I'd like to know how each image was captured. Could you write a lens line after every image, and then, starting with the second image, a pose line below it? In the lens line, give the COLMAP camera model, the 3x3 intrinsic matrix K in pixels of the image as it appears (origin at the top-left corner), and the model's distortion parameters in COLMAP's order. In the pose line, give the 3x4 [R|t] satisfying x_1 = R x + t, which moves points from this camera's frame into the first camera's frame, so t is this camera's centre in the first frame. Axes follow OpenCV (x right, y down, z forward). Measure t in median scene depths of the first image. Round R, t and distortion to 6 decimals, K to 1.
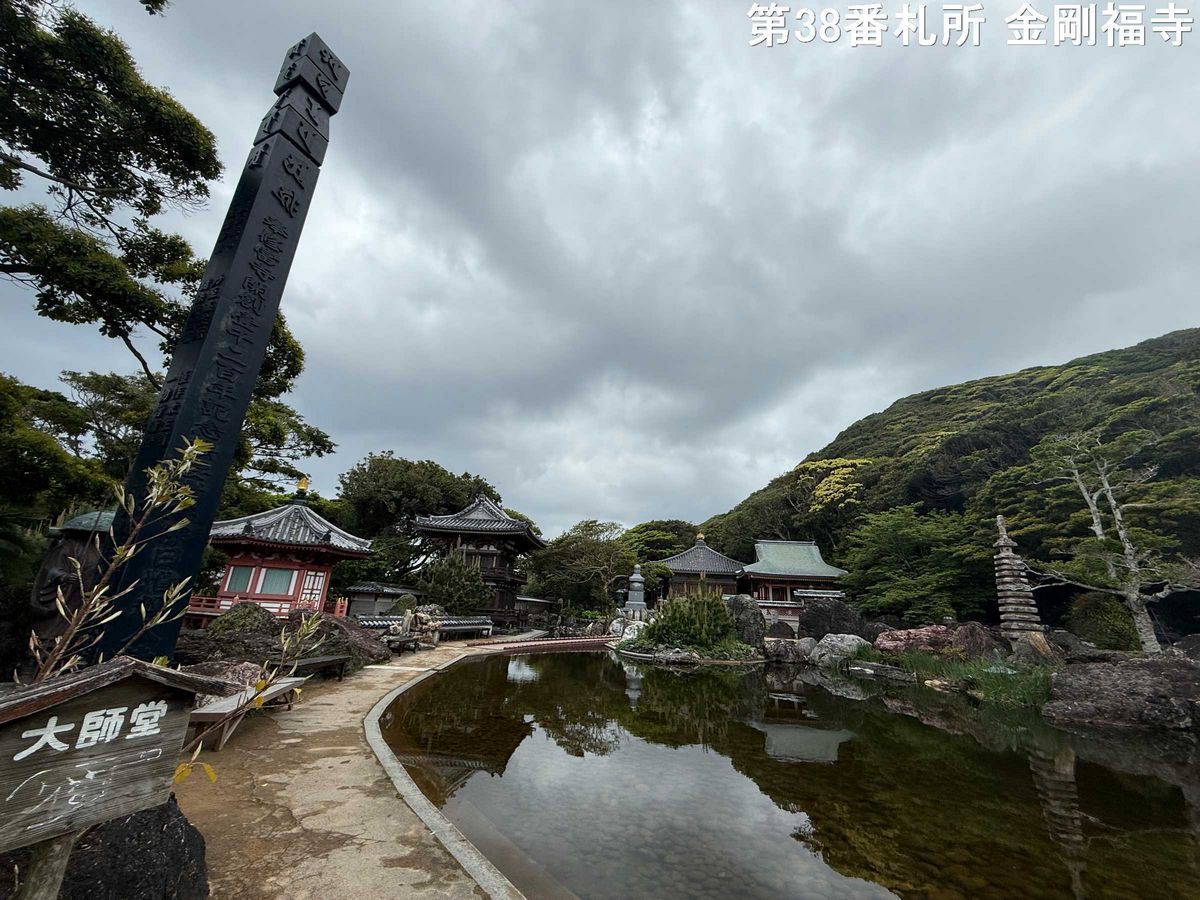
lens RADIAL K [[475.7, 0, 598.1], [0, 475.7, 451.7], [0, 0, 1]] dist [-0.000386, 0.000200]
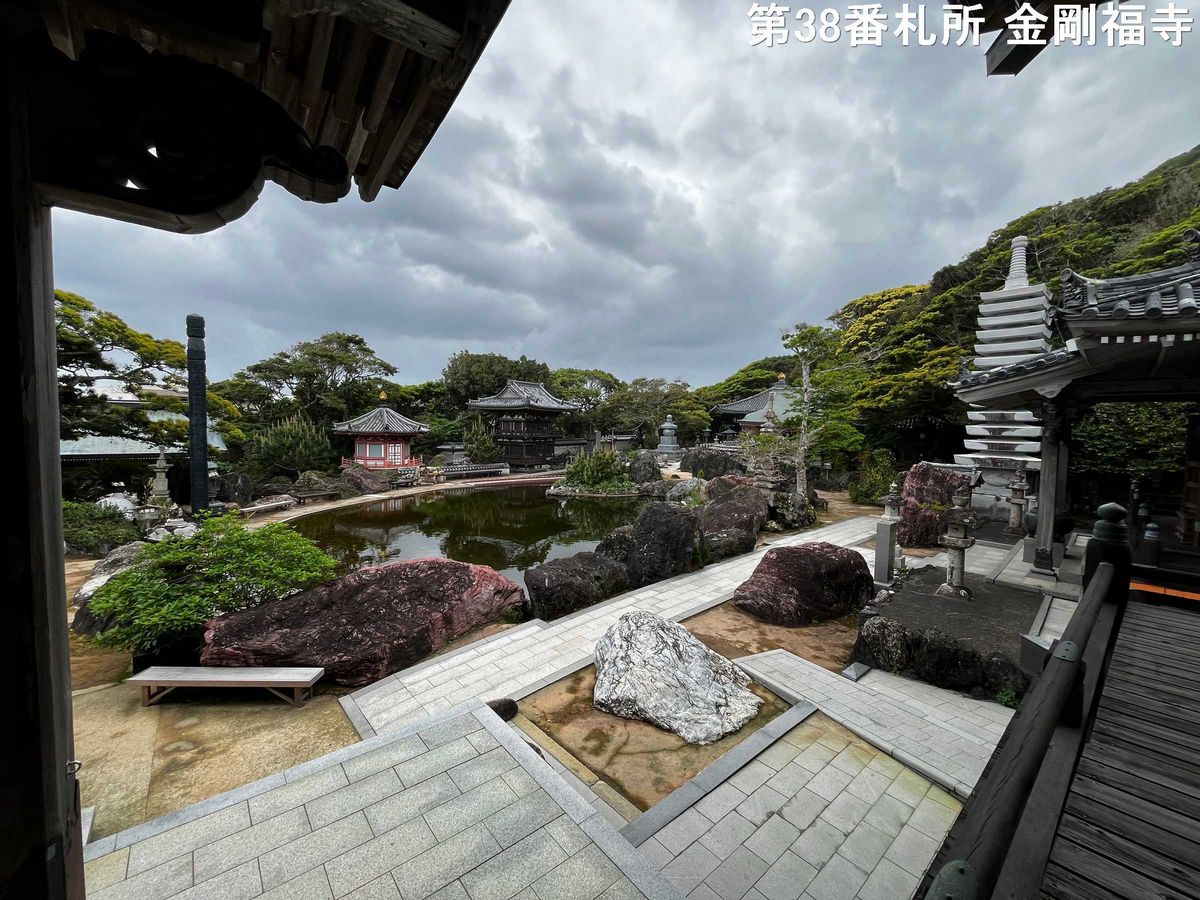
lens RADIAL K [[478.7, 0, 600.0], [0, 478.7, 450.0], [0, 0, 1]] dist [0.000517, 0.000055]
pose [[0.900021, -0.013350, -0.435642, 0.830084], [0.164297, 0.936187, 0.310743, -0.152921], [0.403694, -0.351250, 0.844781, -0.225093]]
